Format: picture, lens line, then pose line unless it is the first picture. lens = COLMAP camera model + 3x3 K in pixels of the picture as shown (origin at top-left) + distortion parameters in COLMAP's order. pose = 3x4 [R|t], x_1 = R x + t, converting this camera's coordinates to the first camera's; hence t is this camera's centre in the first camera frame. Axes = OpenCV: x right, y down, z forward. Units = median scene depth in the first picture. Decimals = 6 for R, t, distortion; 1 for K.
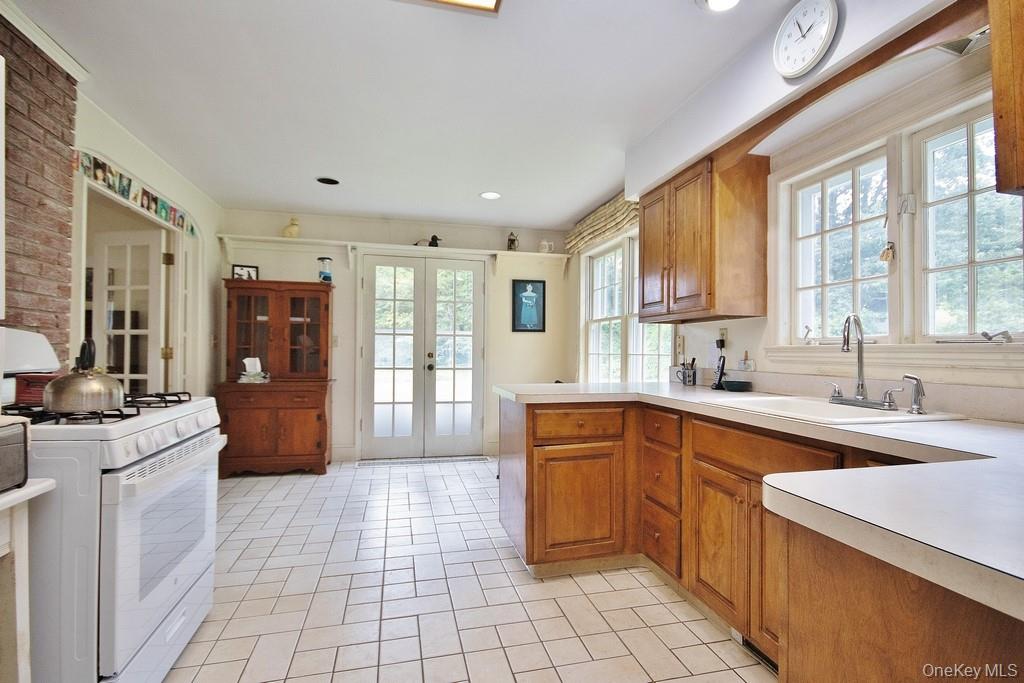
lens RADIAL K [[470.9, 0, 510.3], [0, 470.9, 343.5], [0, 0, 1]] dist [-0.001188, -0.000287]
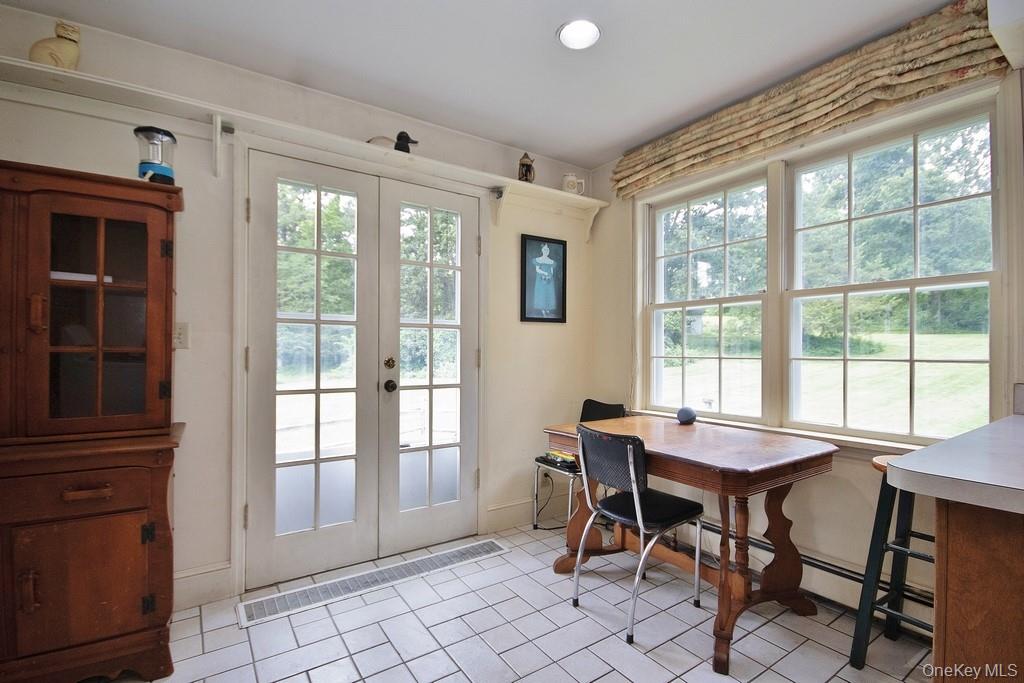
lens RADIAL K [[470.9, 0, 518.0], [0, 470.9, 347.6], [0, 0, 1]] dist [-0.001188, -0.000287]
pose [[0.935538, -0.005306, 0.353187, -0.223884], [0.001088, 0.999926, 0.012140, 0.001290], [-0.353225, -0.010973, 0.935474, 0.462175]]
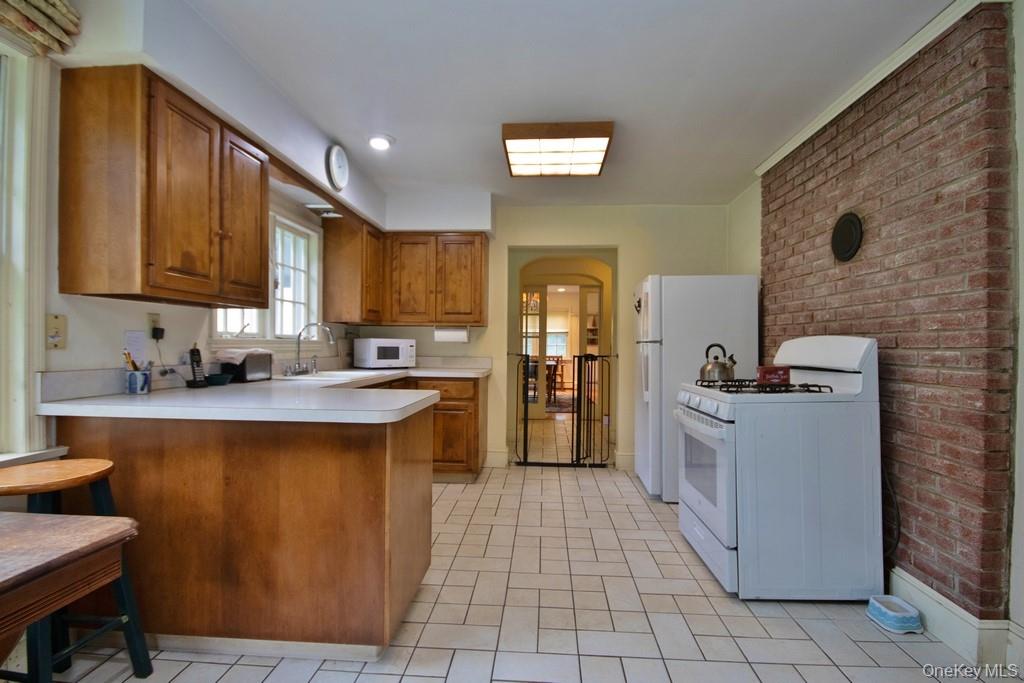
lens RADIAL K [[470.9, 0, 513.6], [0, 470.9, 342.3], [0, 0, 1]] dist [-0.001188, -0.000287]
pose [[-0.951689, -0.014844, 0.306704, -0.416154], [-0.019305, 0.999747, -0.011517, 0.014262], [-0.306455, -0.016882, -0.951735, 1.836380]]
